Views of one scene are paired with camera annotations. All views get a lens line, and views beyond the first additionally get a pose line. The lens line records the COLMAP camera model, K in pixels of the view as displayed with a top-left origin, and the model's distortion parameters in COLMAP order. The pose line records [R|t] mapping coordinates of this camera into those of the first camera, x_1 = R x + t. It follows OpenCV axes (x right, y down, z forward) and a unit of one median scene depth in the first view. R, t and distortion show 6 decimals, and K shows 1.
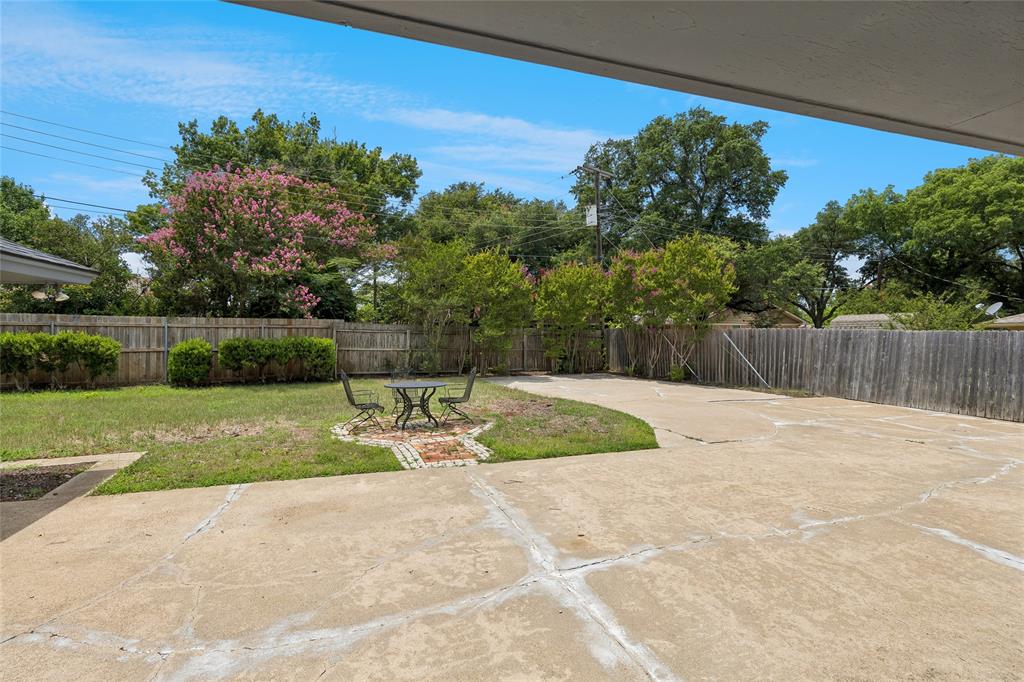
lens RADIAL K [[479.7, 0, 508.3], [0, 479.7, 342.0], [0, 0, 1]] dist [-0.001852, 0.001586]
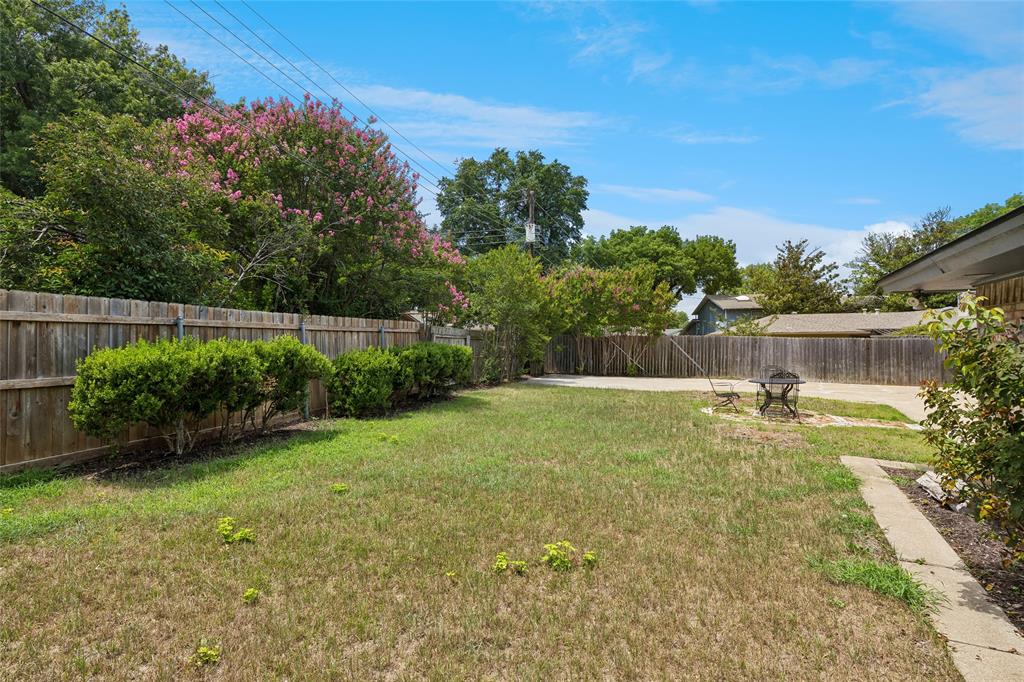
lens RADIAL K [[479.7, 0, 508.3], [0, 479.7, 342.0], [0, 0, 1]] dist [-0.001852, 0.001586]
pose [[0.730669, -0.005420, 0.682711, -1.012292], [0.010038, 0.999946, -0.002805, -0.011642], [-0.682658, 0.008902, 0.730683, 0.373474]]
